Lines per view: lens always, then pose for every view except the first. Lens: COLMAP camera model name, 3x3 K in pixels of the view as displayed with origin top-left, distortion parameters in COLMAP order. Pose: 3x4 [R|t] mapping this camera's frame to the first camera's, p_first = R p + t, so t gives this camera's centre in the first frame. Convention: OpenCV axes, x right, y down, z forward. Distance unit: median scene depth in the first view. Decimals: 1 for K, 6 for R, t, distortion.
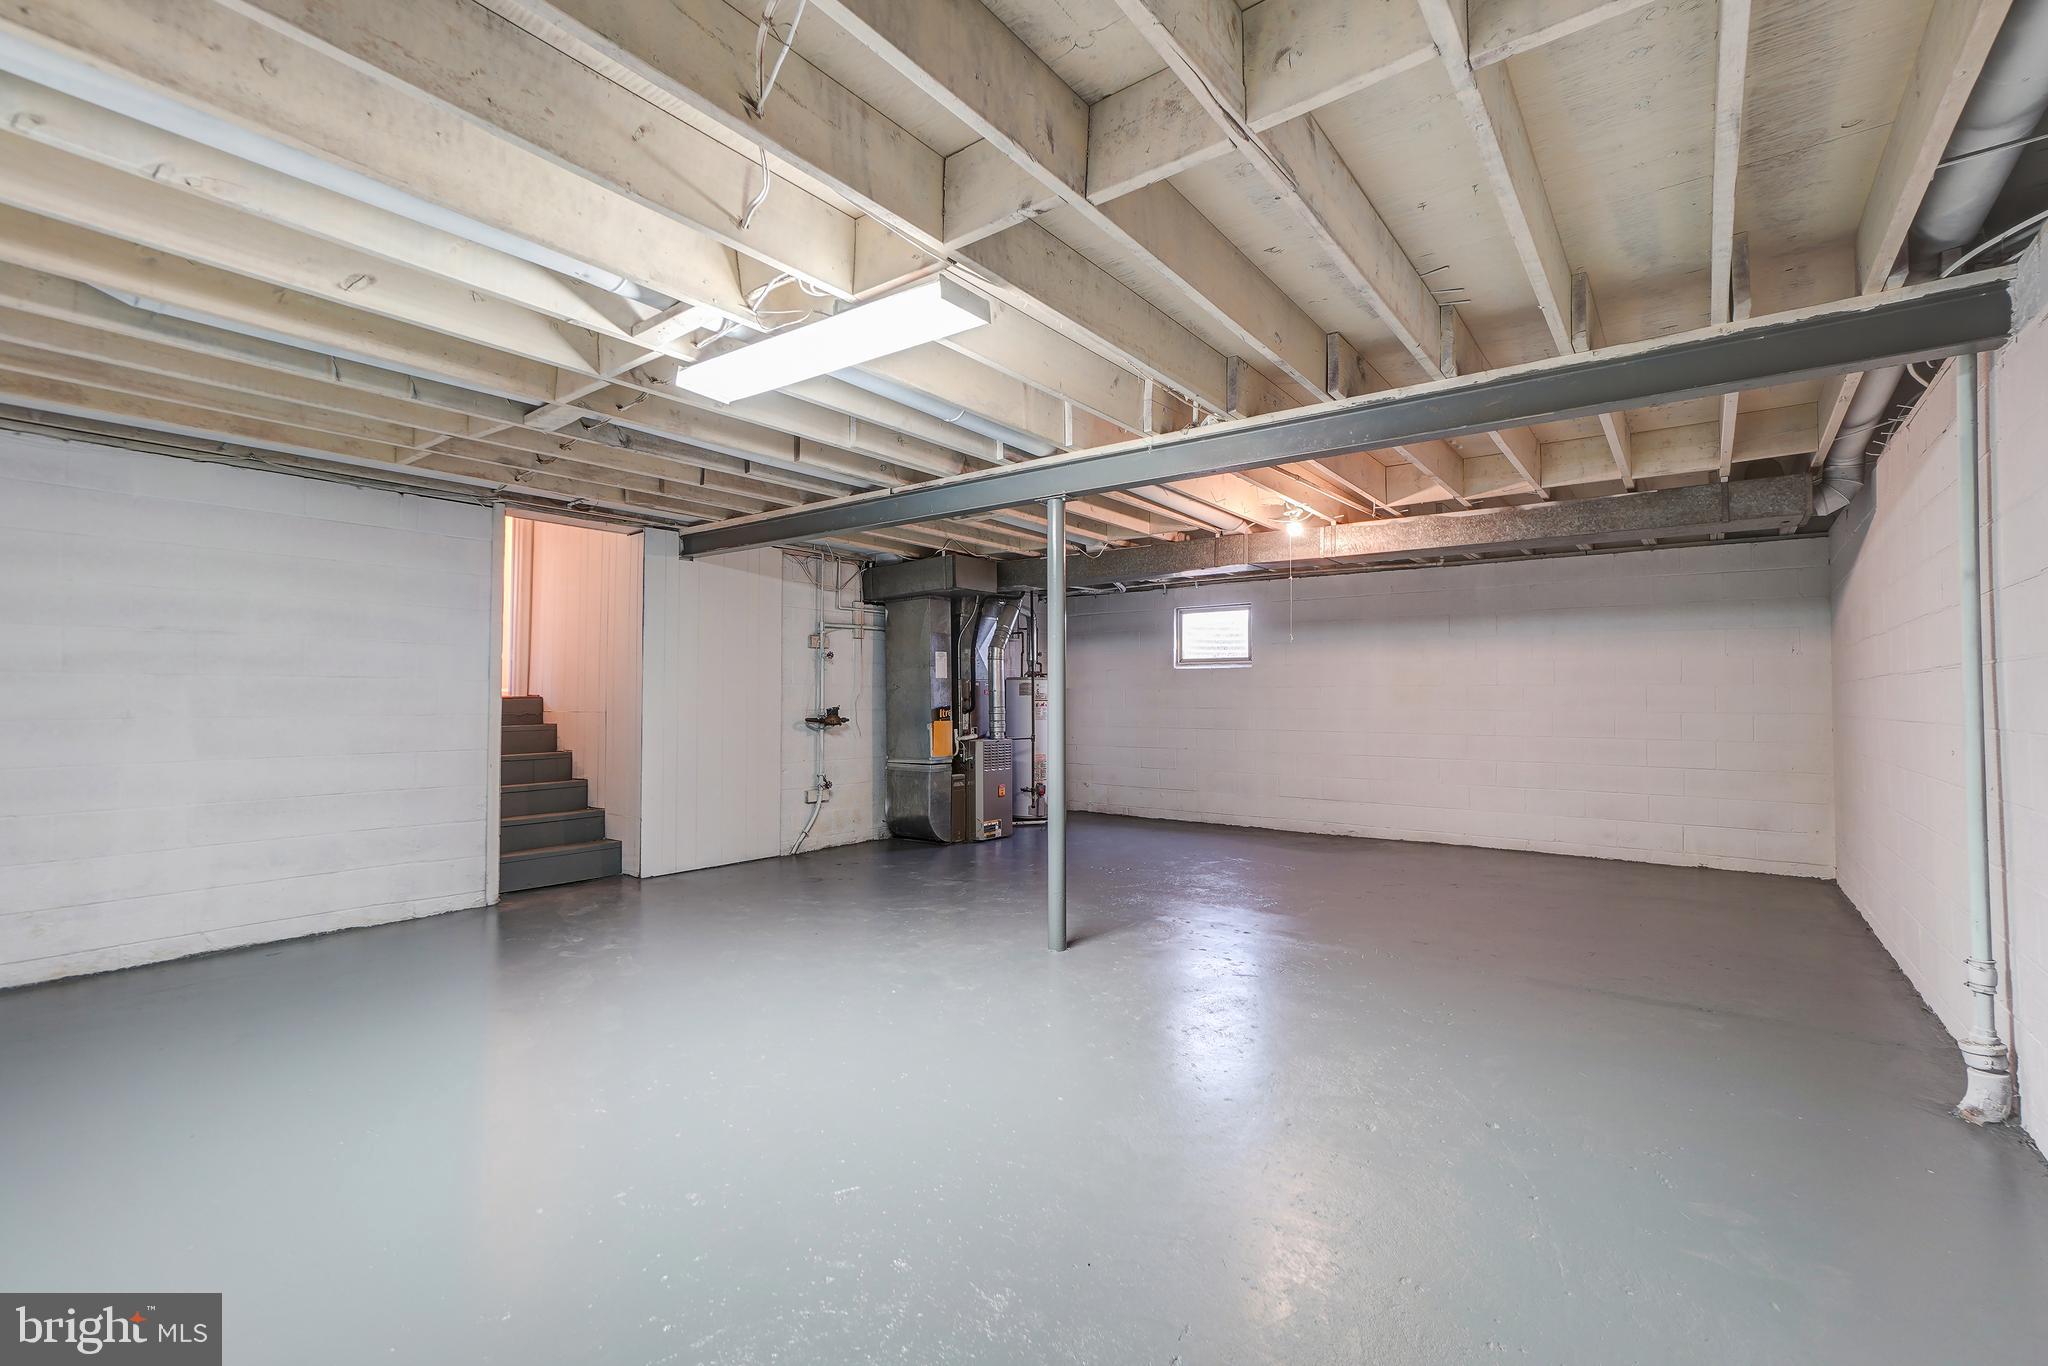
lens RADIAL K [[892.4, 0, 1034.4], [0, 892.4, 669.6], [0, 0, 1]] dist [-0.011486, 0.010475]
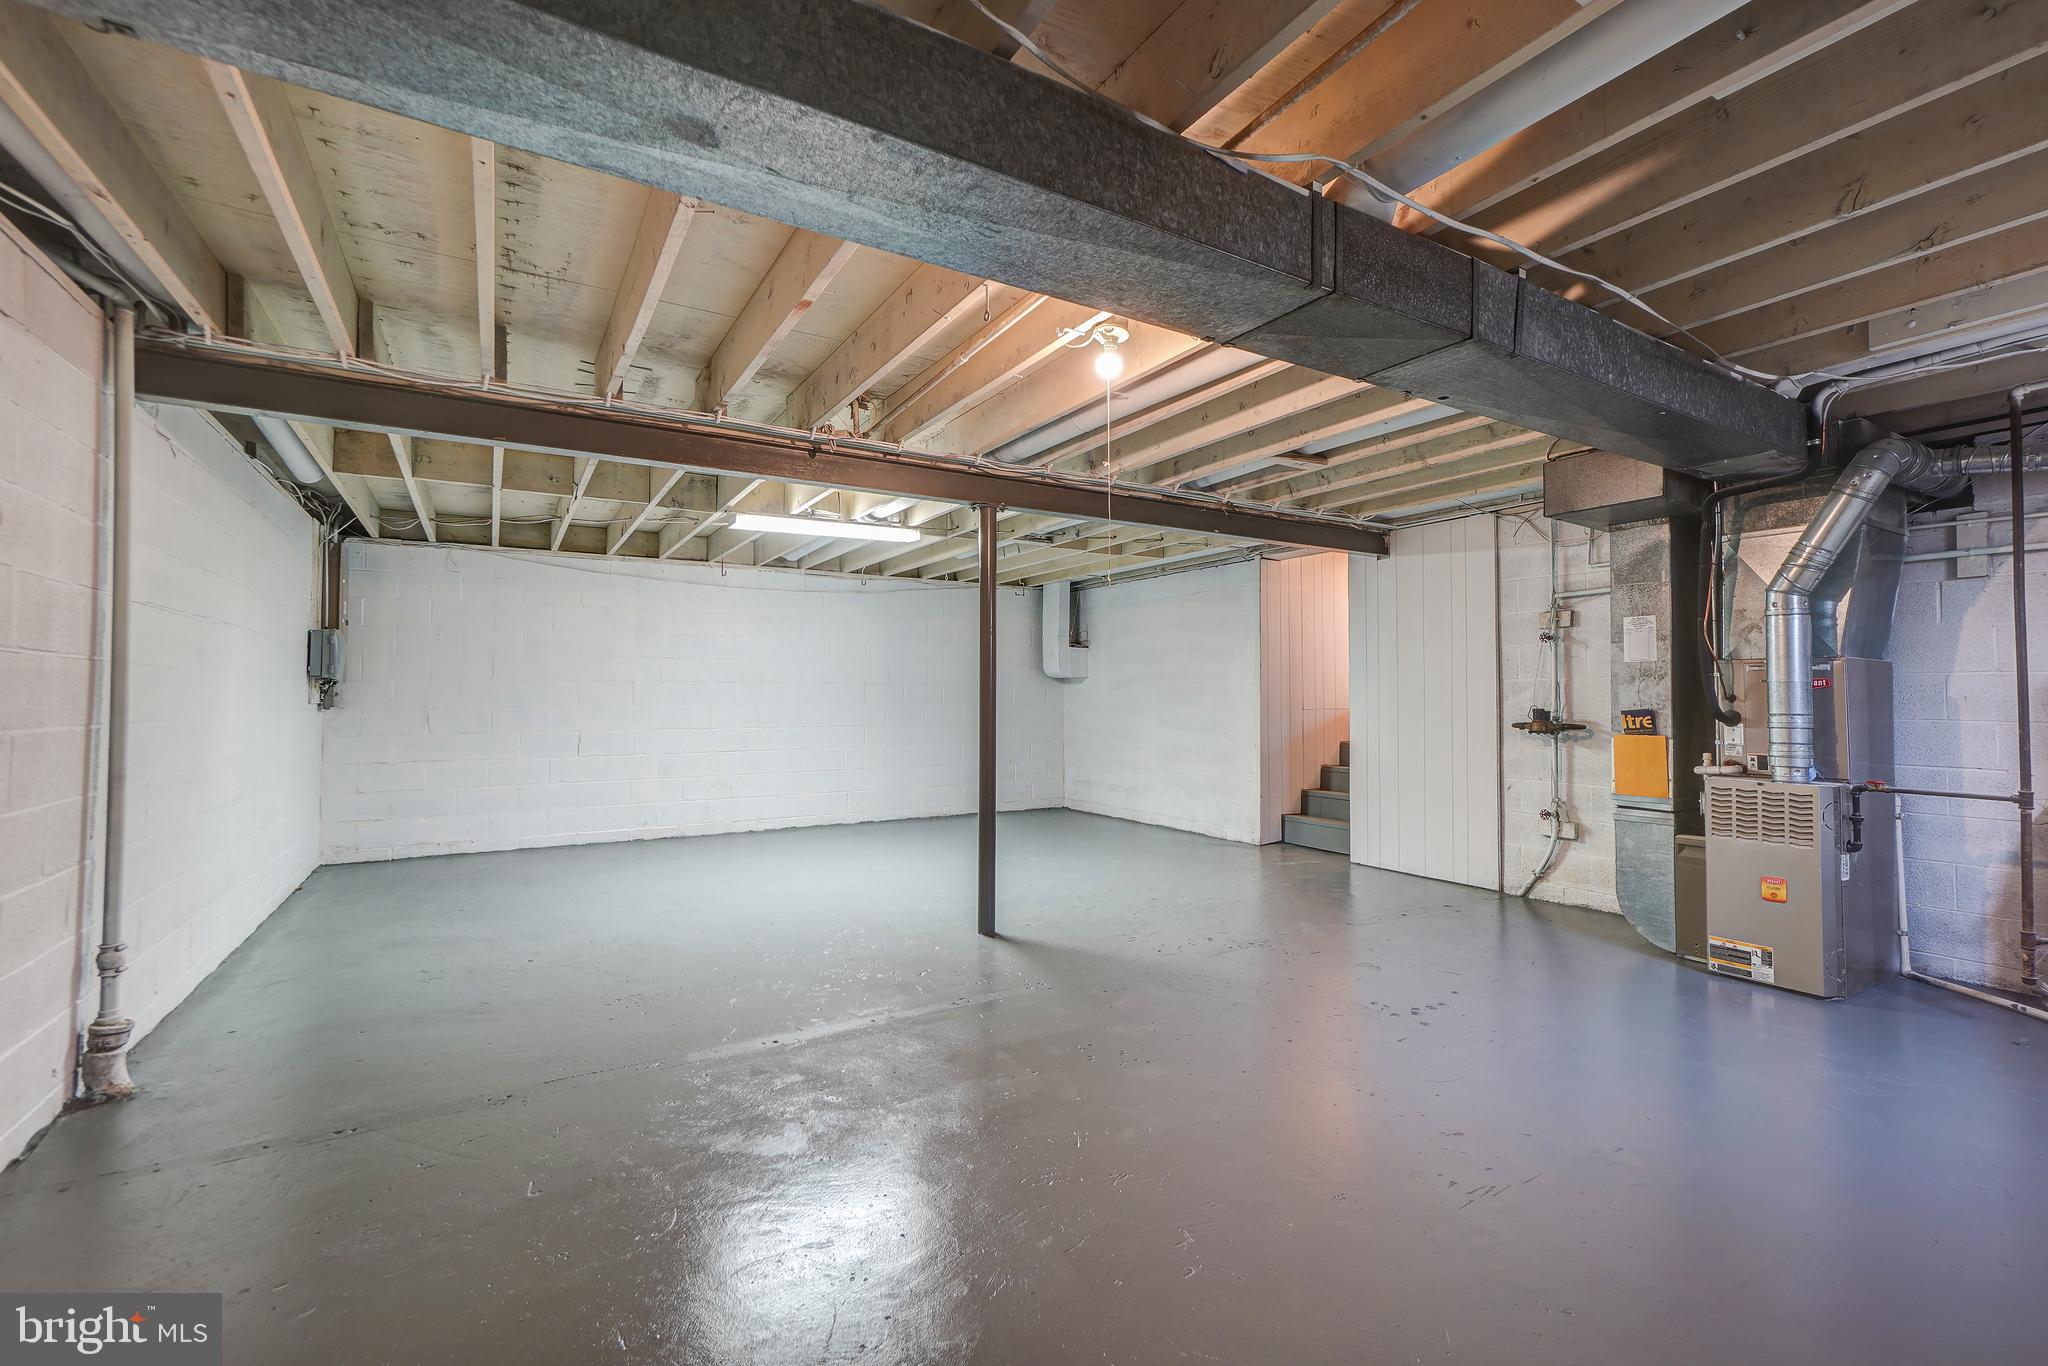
lens RADIAL K [[892.4, 0, 1034.4], [0, 892.4, 669.6], [0, 0, 1]] dist [-0.011486, 0.010475]
pose [[-0.371713, -0.029940, -0.927865, 0.591375], [0.031028, 0.998521, -0.044650, 0.029380], [0.927829, -0.045386, -0.370235, 0.867311]]
